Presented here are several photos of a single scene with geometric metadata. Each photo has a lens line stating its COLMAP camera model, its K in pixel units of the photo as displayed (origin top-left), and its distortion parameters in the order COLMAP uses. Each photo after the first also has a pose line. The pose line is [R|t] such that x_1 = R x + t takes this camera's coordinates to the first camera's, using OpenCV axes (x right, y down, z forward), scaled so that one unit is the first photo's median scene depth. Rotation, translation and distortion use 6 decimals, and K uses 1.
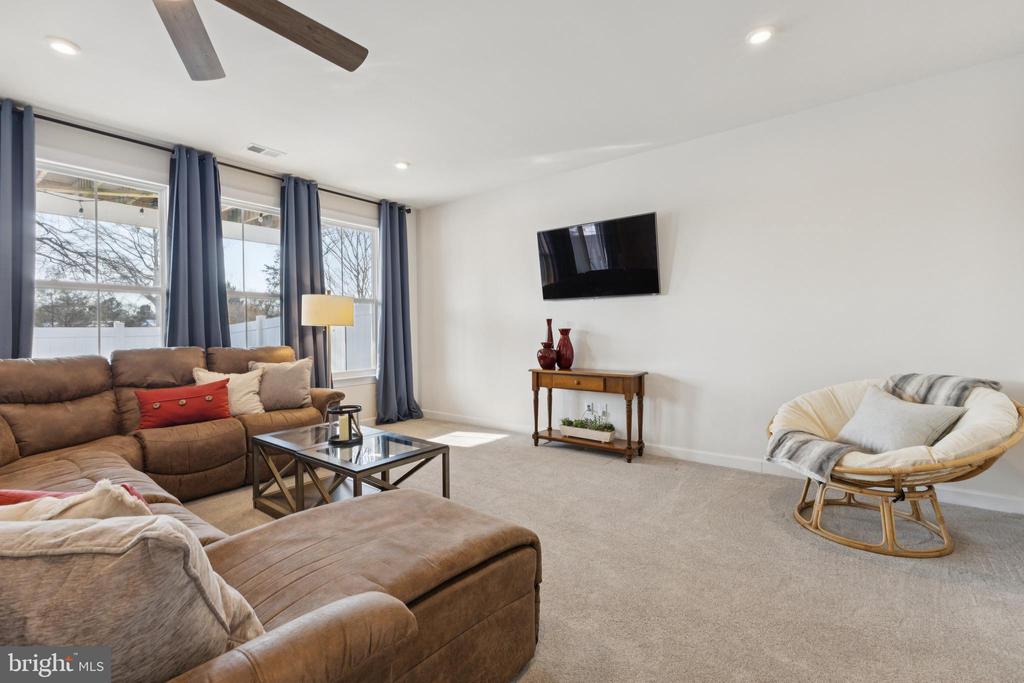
lens RADIAL K [[445.7, 0, 516.8], [0, 445.7, 334.5], [0, 0, 1]] dist [0.018792, -0.000506]
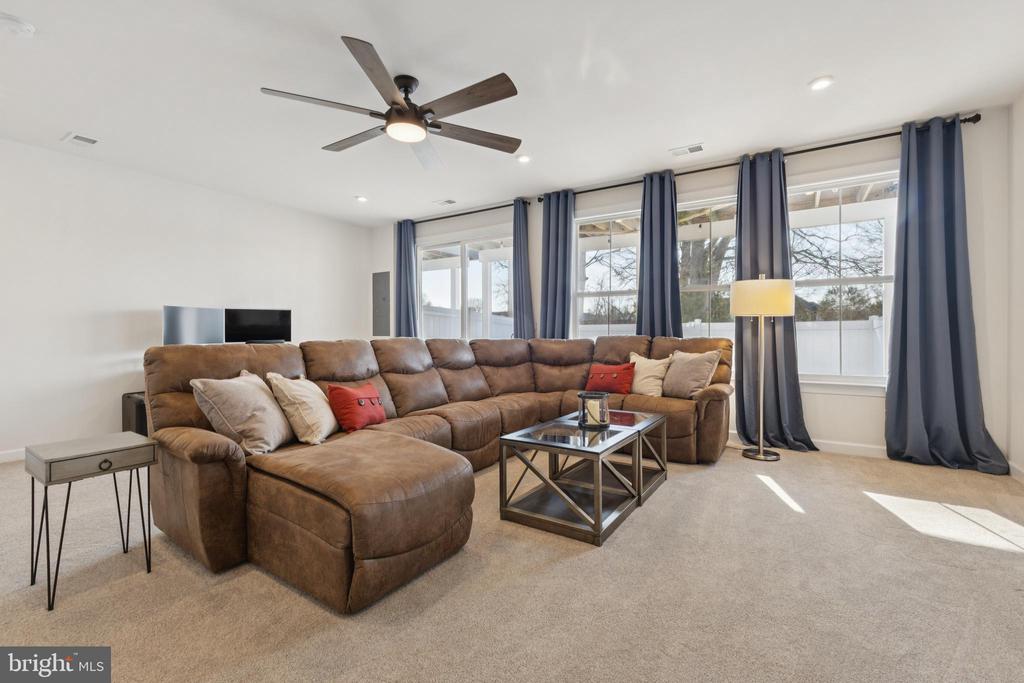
lens RADIAL K [[445.7, 0, 516.1], [0, 445.7, 338.6], [0, 0, 1]] dist [0.018792, -0.000506]
pose [[0.099706, 0.027747, -0.994630, 0.459053], [-0.008830, 0.999596, 0.027000, 0.005000], [0.994978, 0.006091, 0.099911, 0.514780]]
